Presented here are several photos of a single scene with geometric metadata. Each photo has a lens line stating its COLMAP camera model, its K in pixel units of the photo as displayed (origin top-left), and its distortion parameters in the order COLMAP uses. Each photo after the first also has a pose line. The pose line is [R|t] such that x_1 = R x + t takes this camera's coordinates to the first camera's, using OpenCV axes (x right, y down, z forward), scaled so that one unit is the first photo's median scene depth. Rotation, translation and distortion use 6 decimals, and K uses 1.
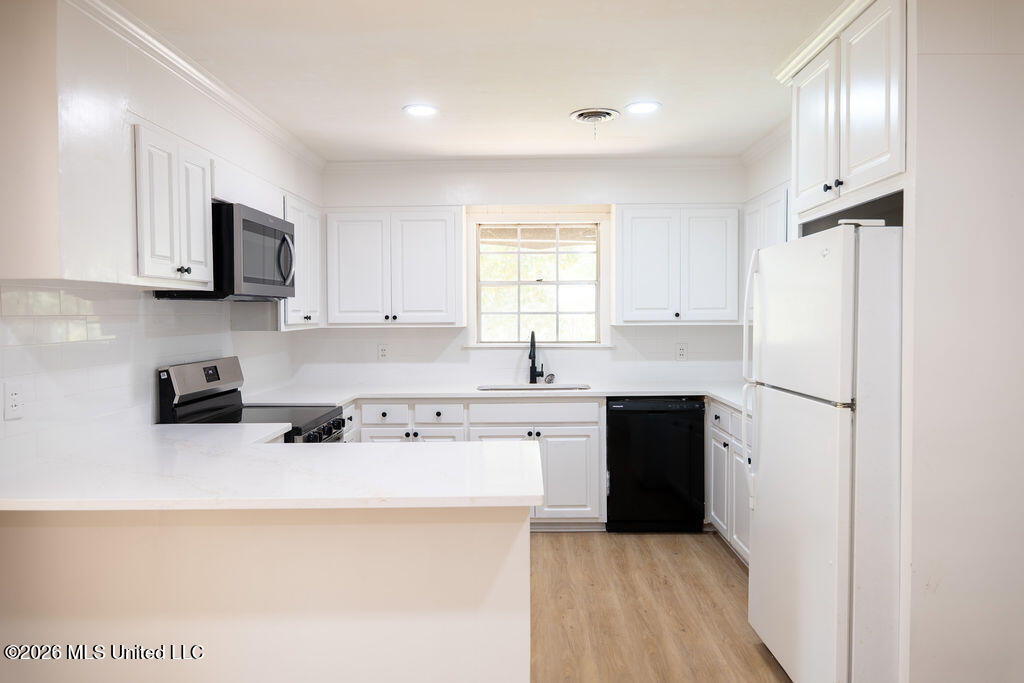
lens RADIAL K [[718.8, 0, 527.8], [0, 718.8, 342.2], [0, 0, 1]] dist [0.017069, -0.030203]
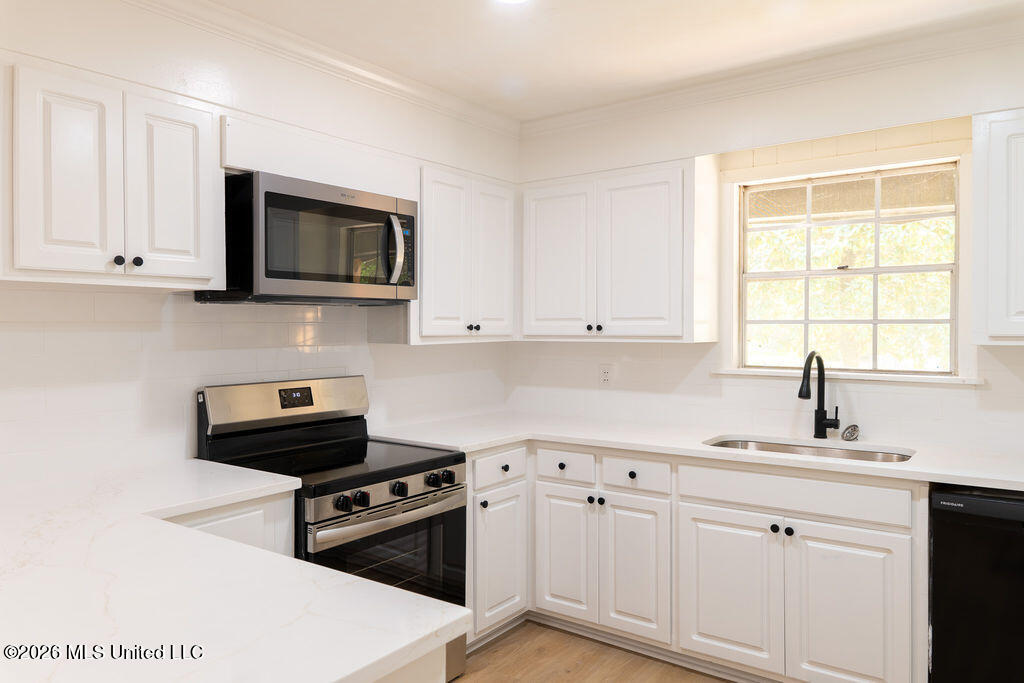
lens RADIAL K [[718.8, 0, 517.3], [0, 718.8, 337.0], [0, 0, 1]] dist [0.017069, -0.030203]
pose [[0.808669, 0.012336, -0.588135, 0.171959], [-0.025750, 0.999564, -0.014440, -0.013541], [0.587701, 0.026821, 0.808634, 0.395596]]
